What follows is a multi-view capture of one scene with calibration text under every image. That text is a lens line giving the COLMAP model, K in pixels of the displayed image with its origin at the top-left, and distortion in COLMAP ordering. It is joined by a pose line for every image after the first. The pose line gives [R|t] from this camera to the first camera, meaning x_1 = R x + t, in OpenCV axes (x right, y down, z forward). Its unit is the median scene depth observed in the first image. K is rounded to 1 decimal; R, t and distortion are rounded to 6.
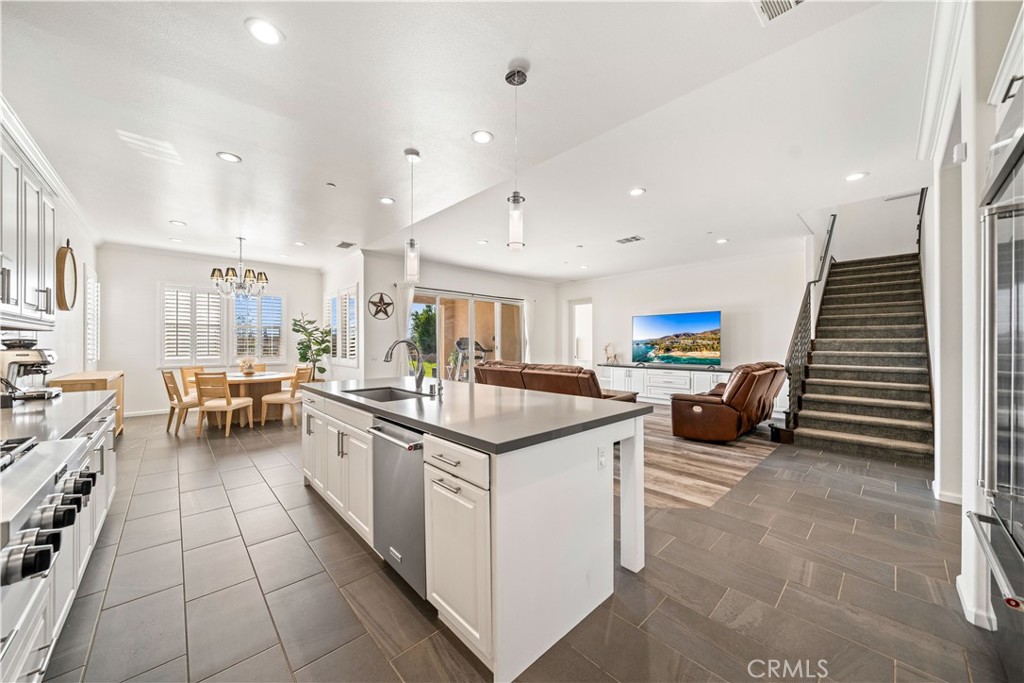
lens RADIAL K [[371.2, 0, 512.2], [0, 371.2, 343.1], [0, 0, 1]] dist [-0.002633, -0.000235]
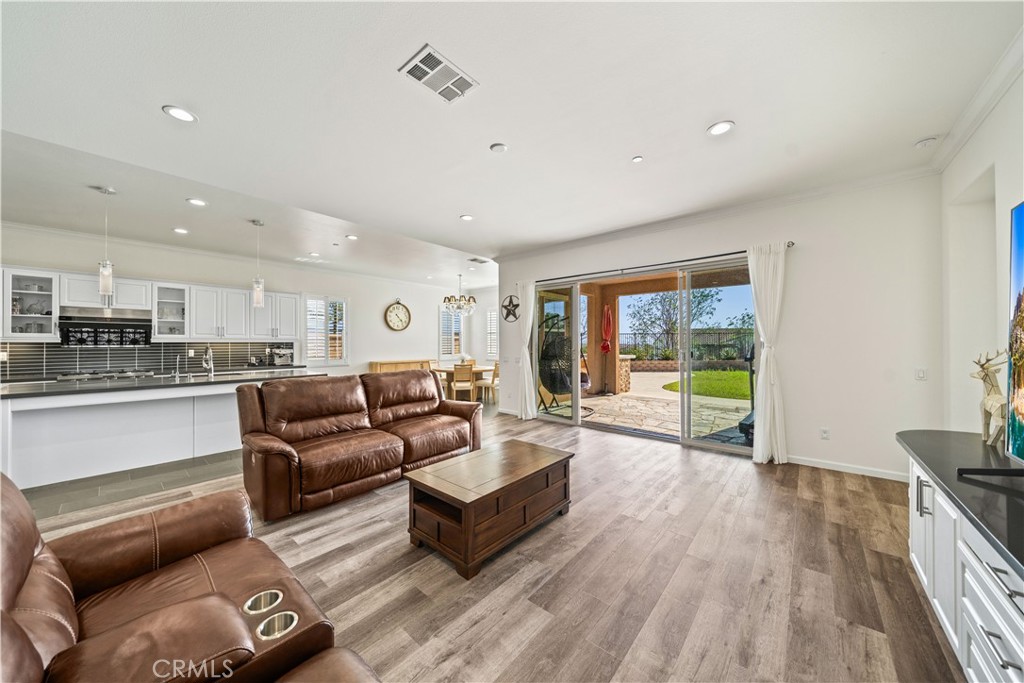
lens RADIAL K [[352.1, 0, 507.5], [0, 352.1, 340.0], [0, 0, 1]] dist [-0.003214, -0.000111]
pose [[0.087033, -0.009865, -0.996157, 0.554152], [0.006298, 0.999936, -0.009352, -0.006072], [0.996186, -0.005460, 0.087089, 0.853234]]
